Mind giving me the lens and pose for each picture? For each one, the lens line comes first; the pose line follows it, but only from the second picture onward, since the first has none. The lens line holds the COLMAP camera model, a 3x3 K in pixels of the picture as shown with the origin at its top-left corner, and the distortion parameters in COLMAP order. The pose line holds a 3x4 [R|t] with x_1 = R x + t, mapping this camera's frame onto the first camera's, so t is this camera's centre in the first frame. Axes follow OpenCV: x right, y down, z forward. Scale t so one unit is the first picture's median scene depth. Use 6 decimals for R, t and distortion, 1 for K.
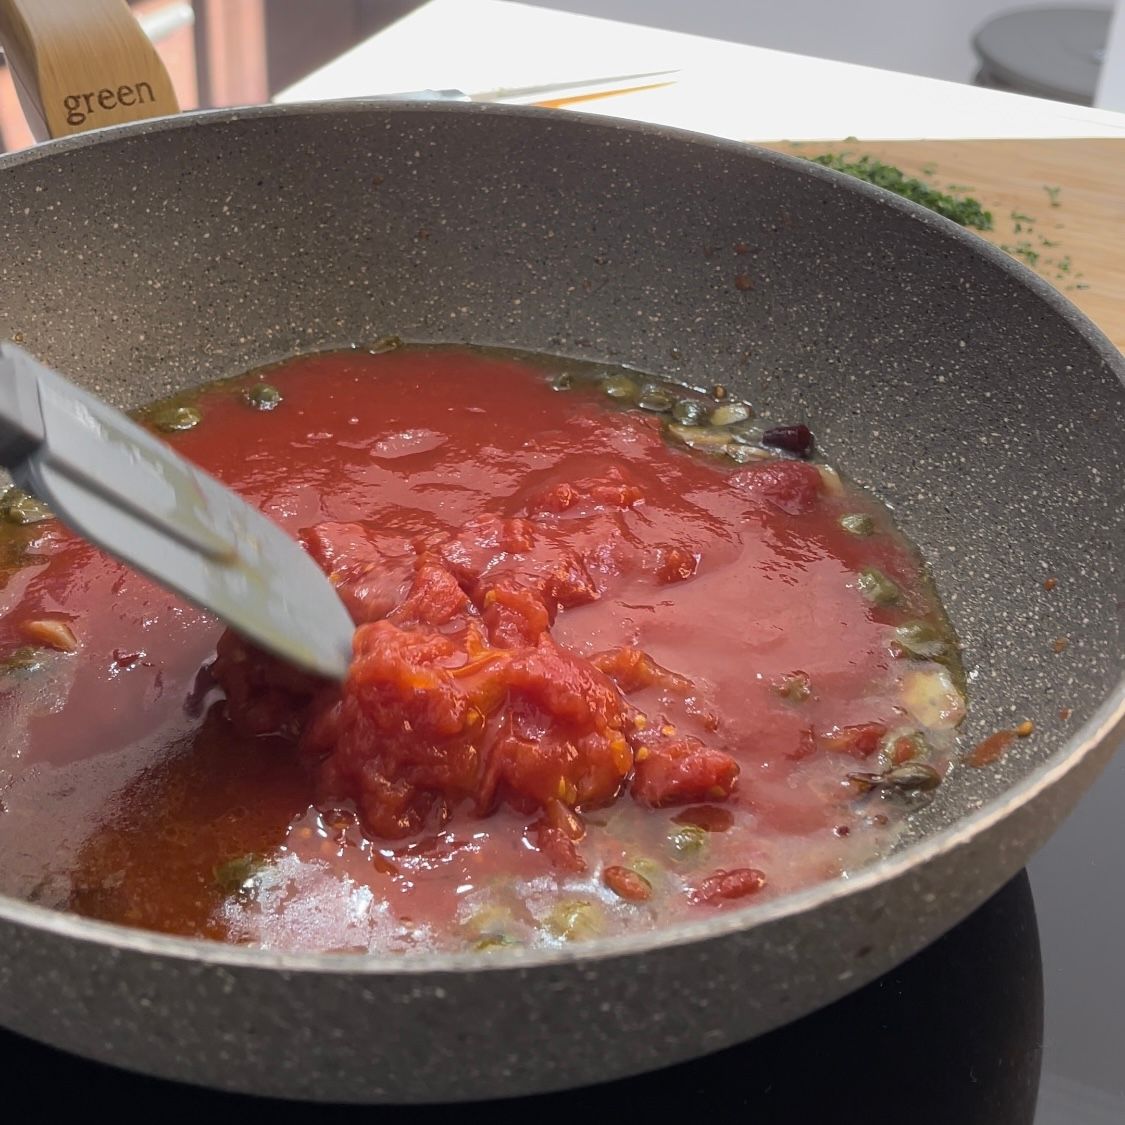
lens RADIAL K [[1709.0, 0, 563.0], [0, 1709.0, 341.0], [0, 0, 1]] dist [0.142397, -0.345813]
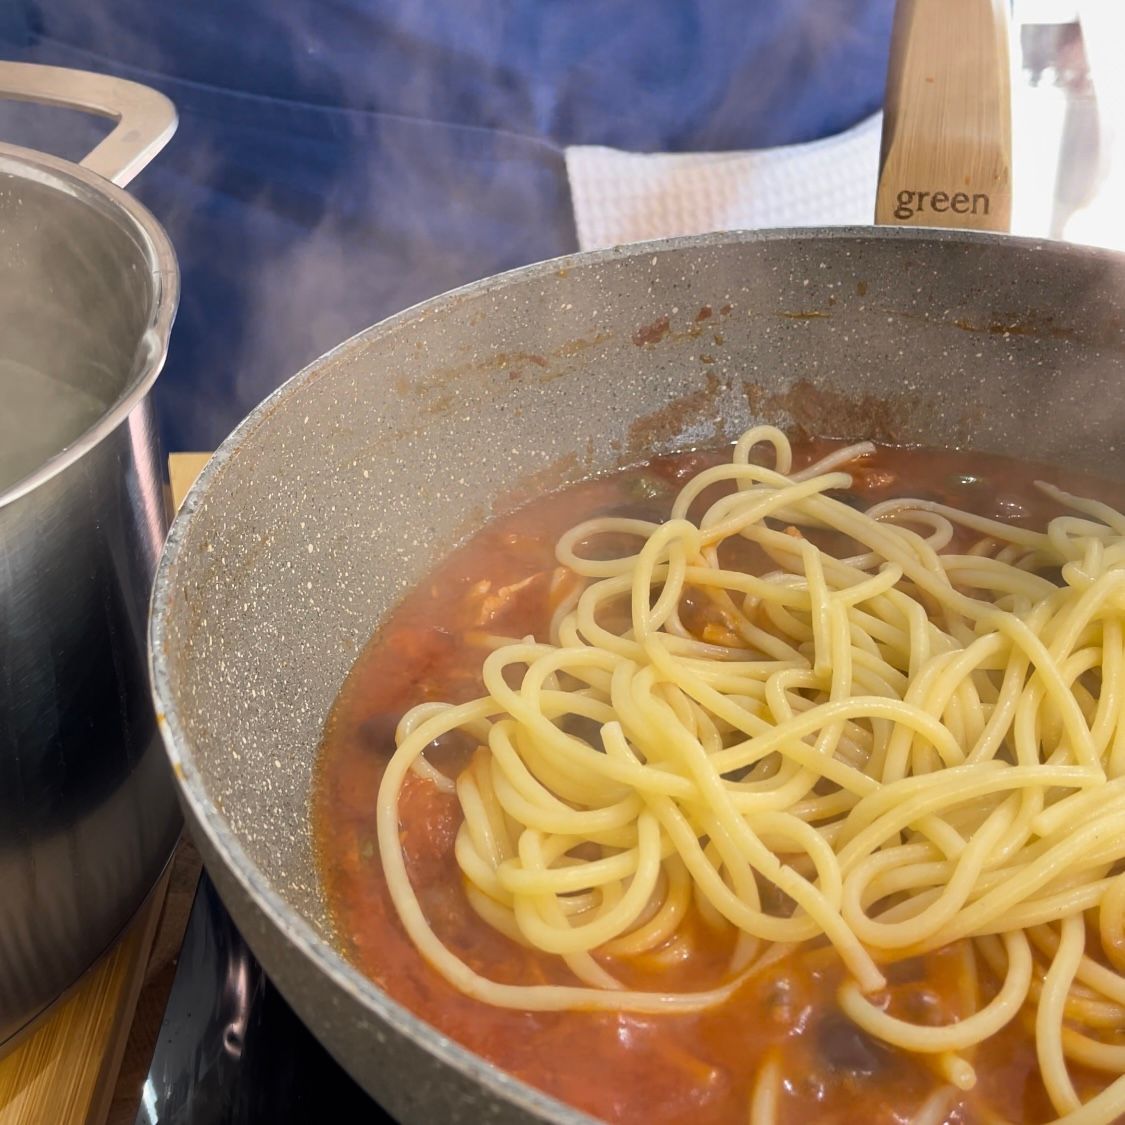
lens RADIAL K [[1698.9, 0, 557.9], [0, 1698.9, 391.9], [0, 0, 1]] dist [0.175340, -0.684507]
pose [[0.702729, 0.293525, -0.648085, 0.274902], [-0.313587, 0.945456, 0.088179, -0.053962], [0.638619, 0.141265, 0.756446, 0.108369]]
